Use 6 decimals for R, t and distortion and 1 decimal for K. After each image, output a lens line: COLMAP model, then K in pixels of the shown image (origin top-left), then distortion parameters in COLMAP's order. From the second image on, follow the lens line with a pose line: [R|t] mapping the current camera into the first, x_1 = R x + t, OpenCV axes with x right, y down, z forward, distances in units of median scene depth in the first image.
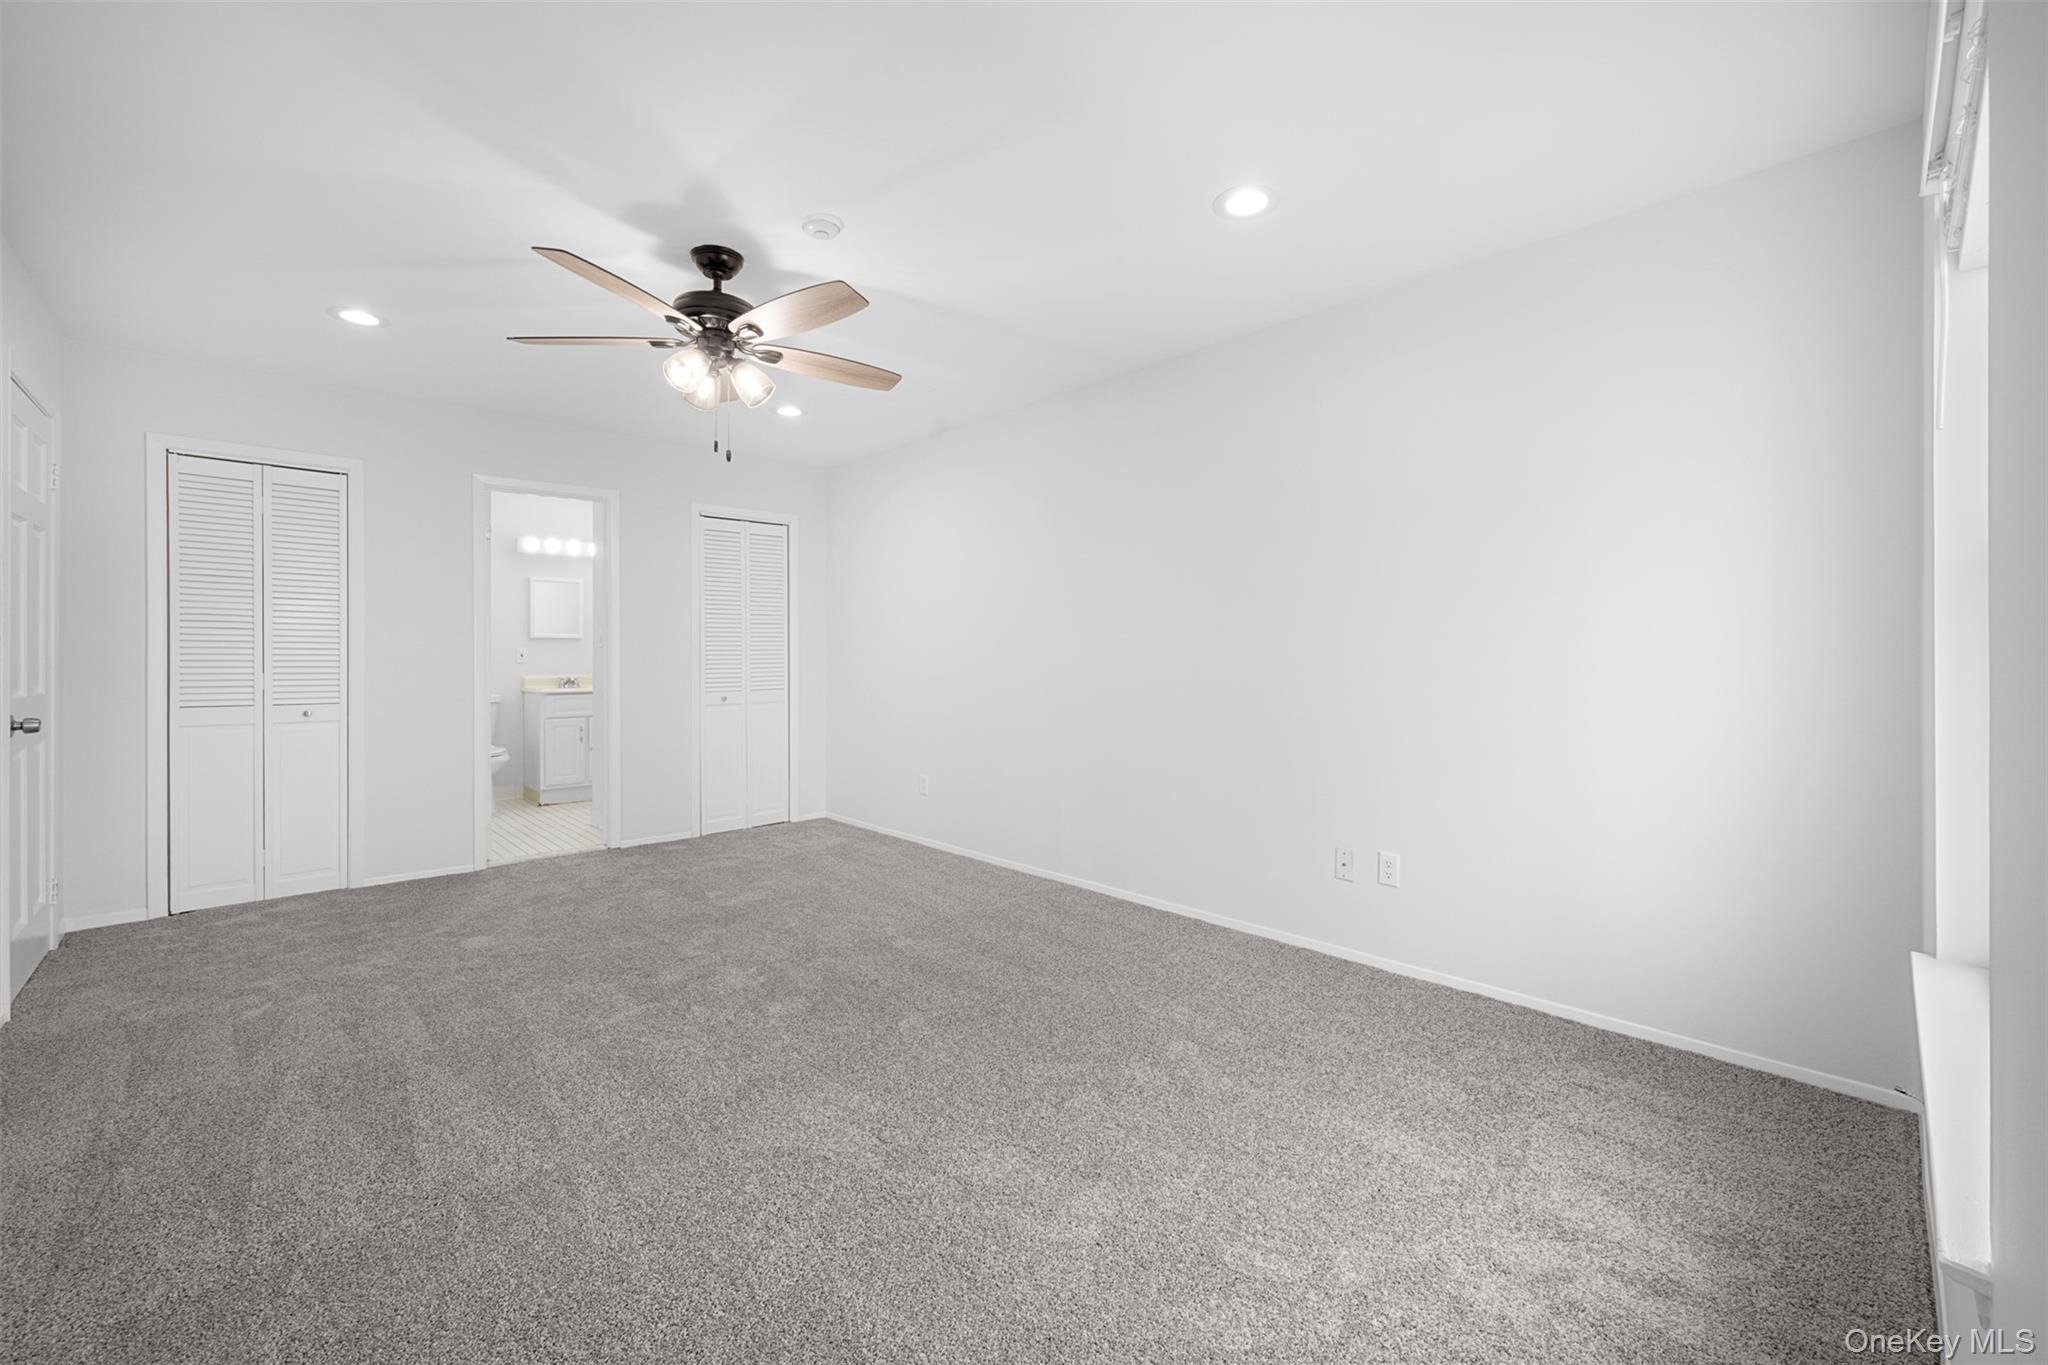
lens RADIAL K [[815.7, 0, 1009.5], [0, 815.7, 651.9], [0, 0, 1]] dist [-0.000187, 0.000171]
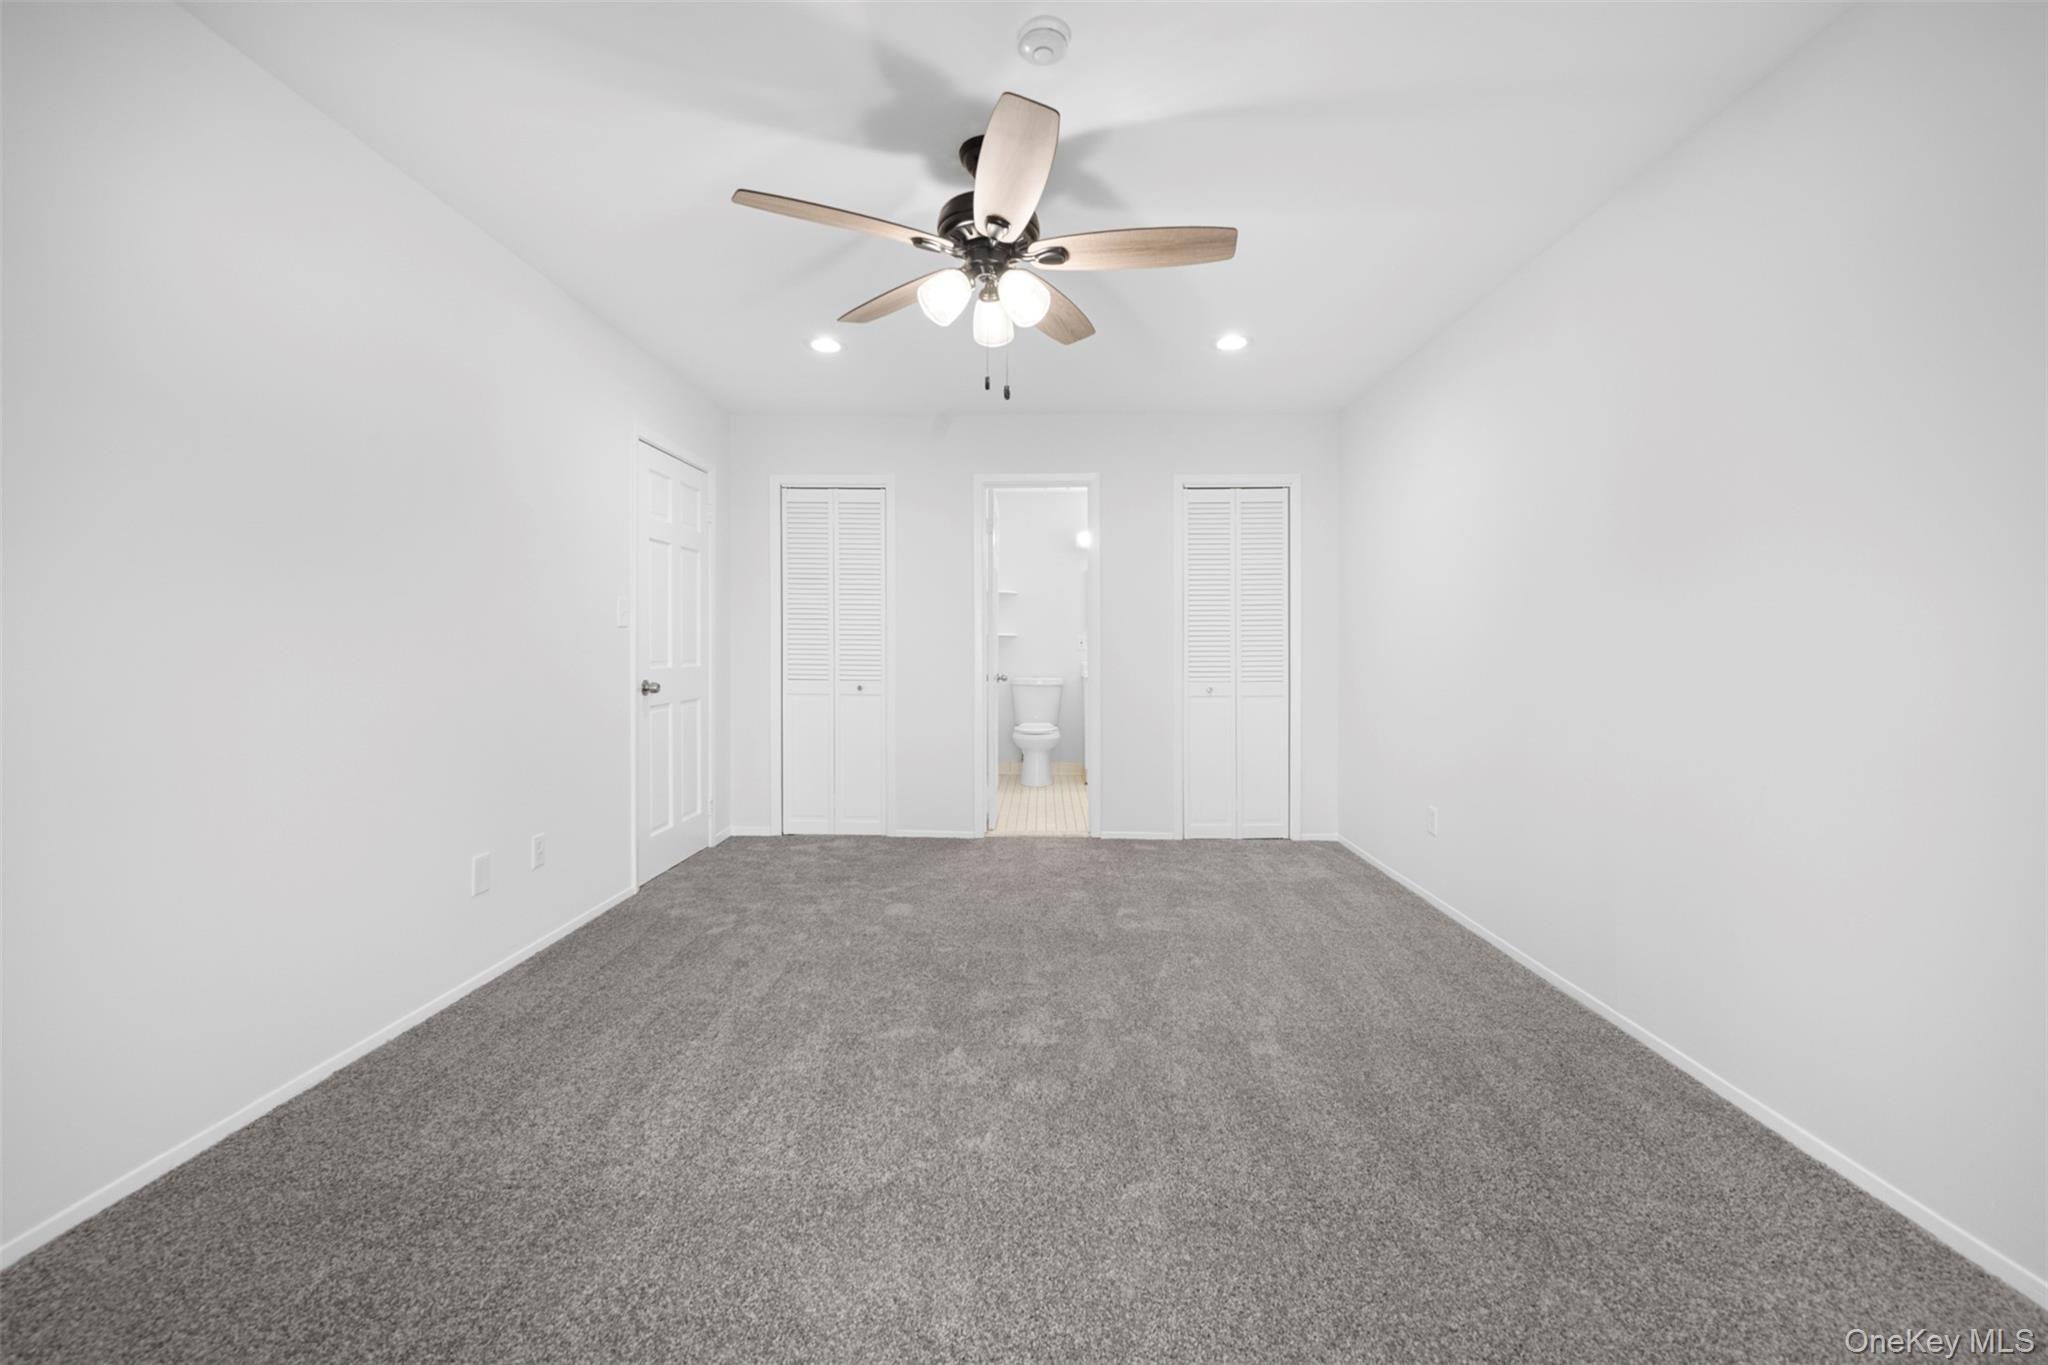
lens RADIAL K [[813.1, 0, 1025.8], [0, 813.1, 650.5], [0, 0, 1]] dist [-0.001777, -0.000144]
pose [[0.720378, 0.006278, -0.693553, 0.185781], [0.000291, 0.999956, 0.009354, 0.008575], [0.693581, -0.006940, 0.720345, 0.330378]]
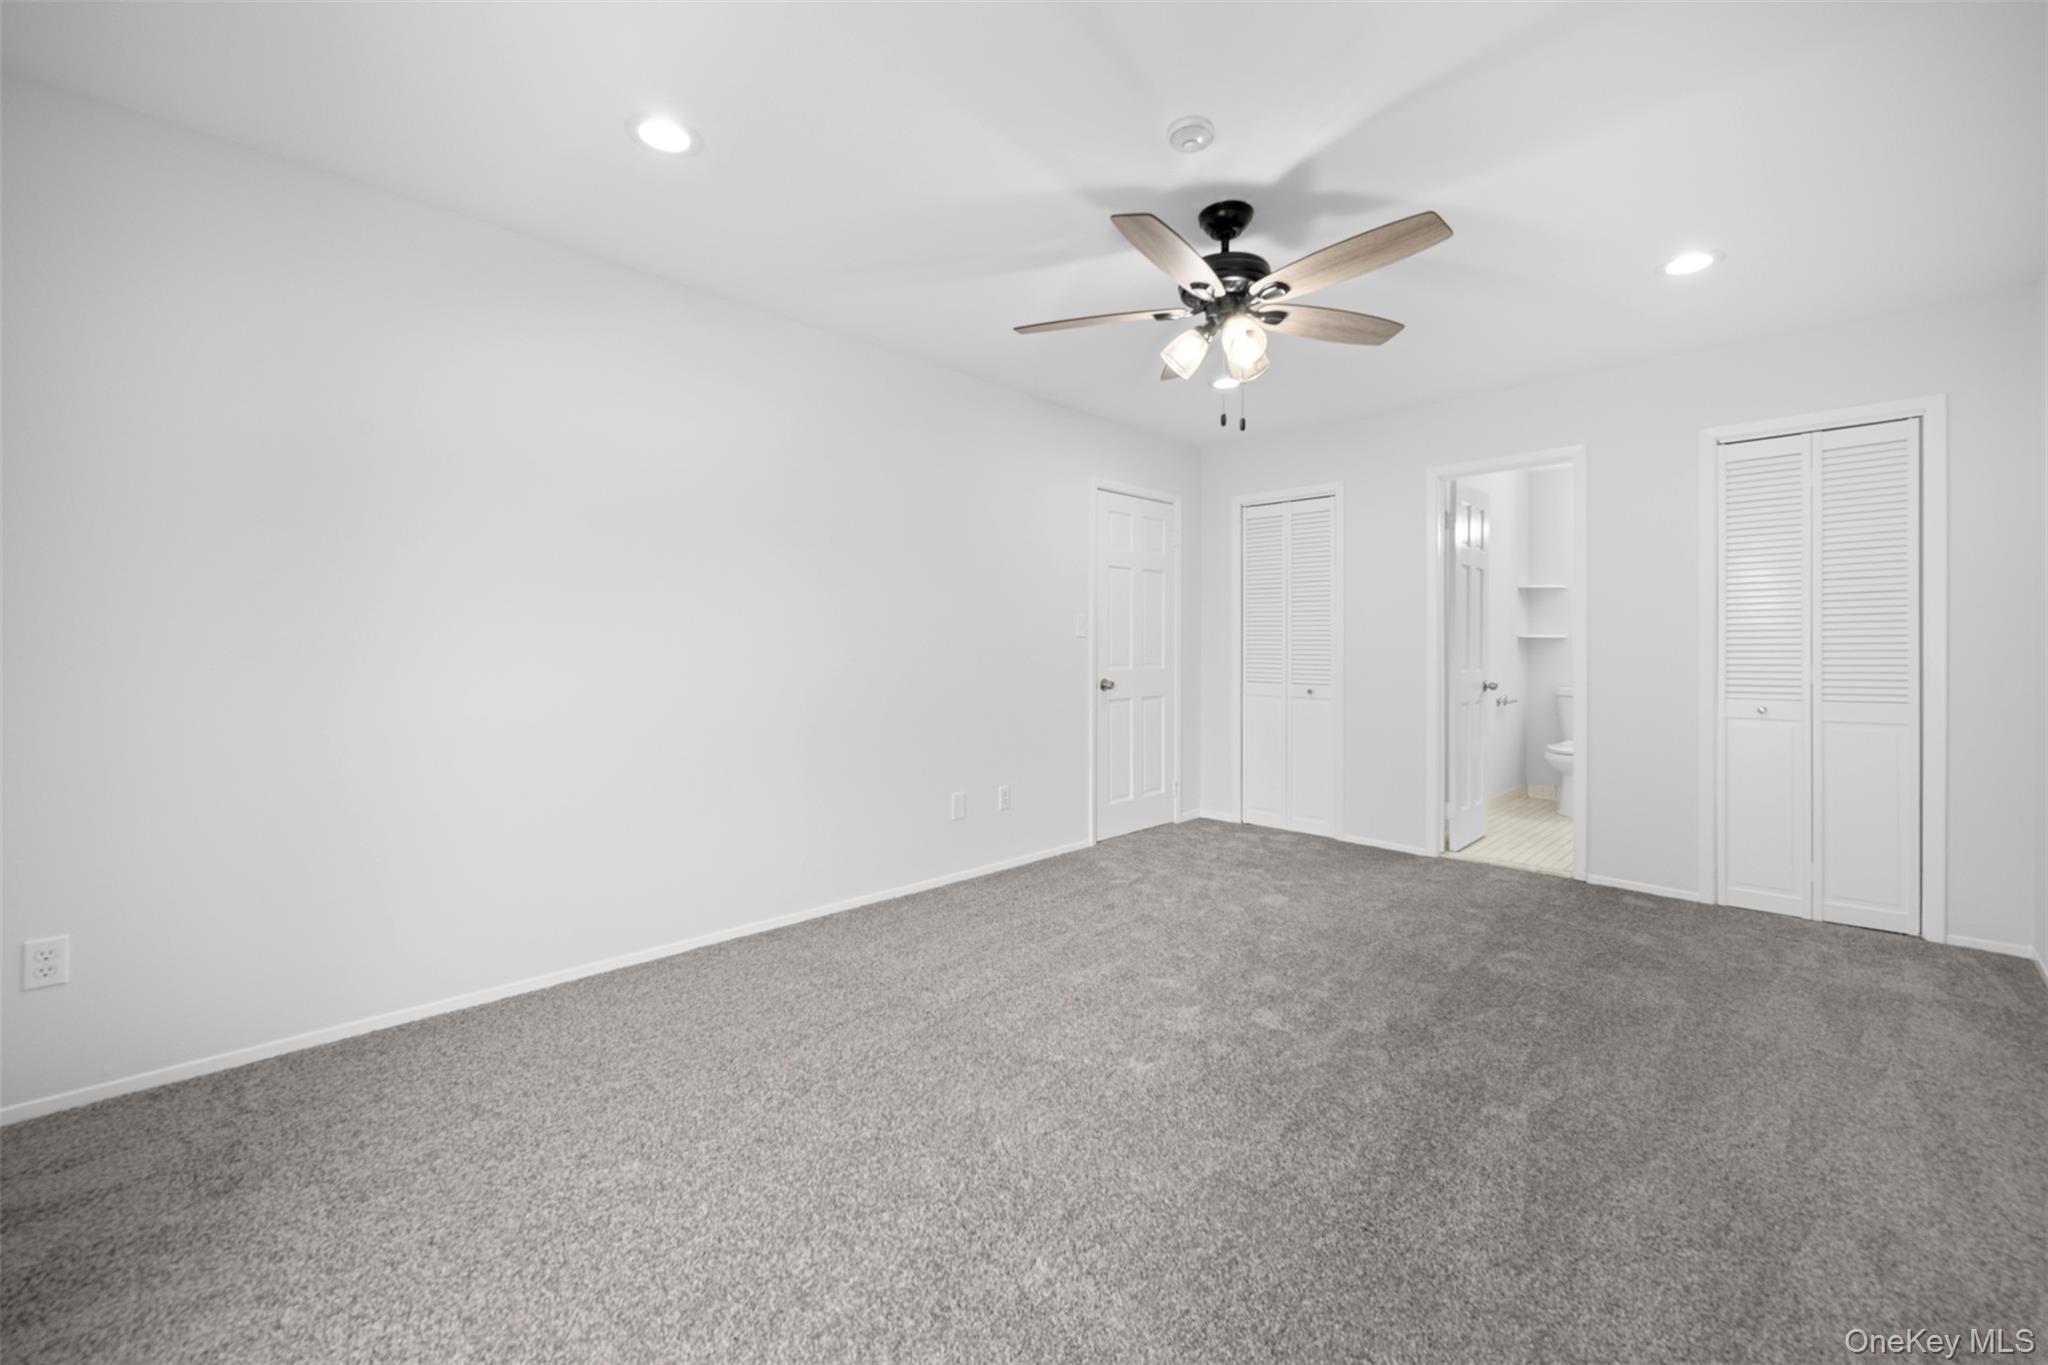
lens RADIAL K [[813.1, 0, 1025.8], [0, 813.1, 650.5], [0, 0, 1]] dist [-0.001777, -0.000144]
pose [[0.048779, 0.005035, -0.998797, 0.423424], [0.005148, 0.999973, 0.005293, 0.002577], [0.998796, -0.005400, 0.048752, 0.559204]]
